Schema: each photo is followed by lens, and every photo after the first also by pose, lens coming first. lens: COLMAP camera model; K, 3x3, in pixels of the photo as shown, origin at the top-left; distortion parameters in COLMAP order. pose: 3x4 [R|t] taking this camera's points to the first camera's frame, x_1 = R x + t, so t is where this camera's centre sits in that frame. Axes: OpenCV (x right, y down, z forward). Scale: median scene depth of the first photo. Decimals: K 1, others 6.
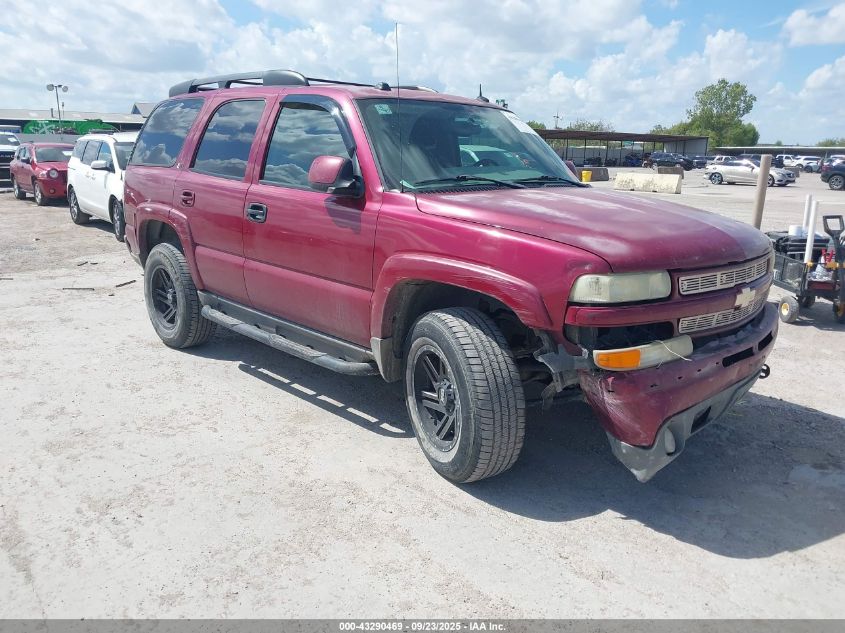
lens RADIAL K [[669.1, 0, 422.5], [0, 669.1, 316.5], [0, 0, 1]] dist [0.001891, 0.003263]
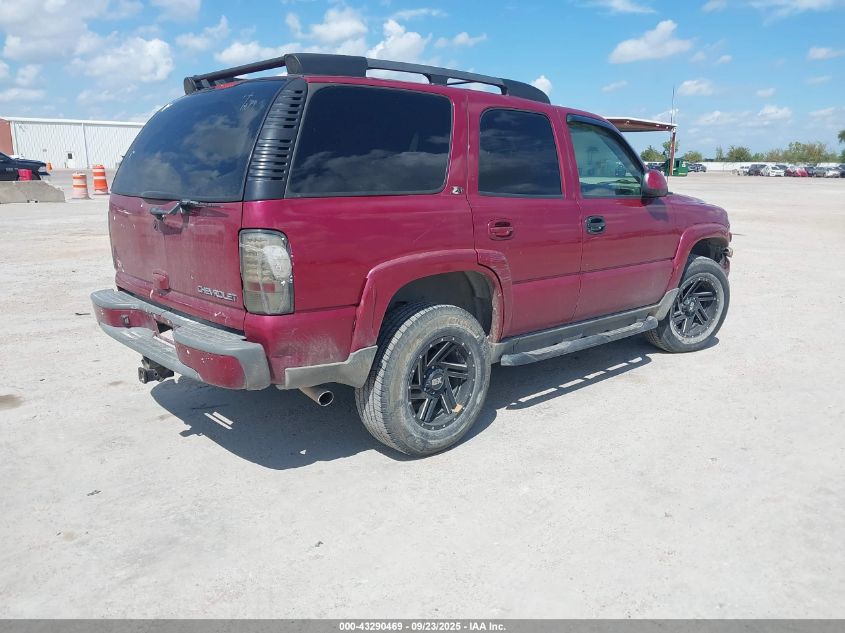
lens RADIAL K [[669.1, 0, 422.5], [0, 669.1, 316.5], [0, 0, 1]] dist [0.001891, 0.003263]
pose [[0.044241, -0.285382, 0.957392, -1.317626], [0.198400, 0.941752, 0.271552, -0.385253], [-0.979122, 0.177933, 0.098284, 1.143435]]
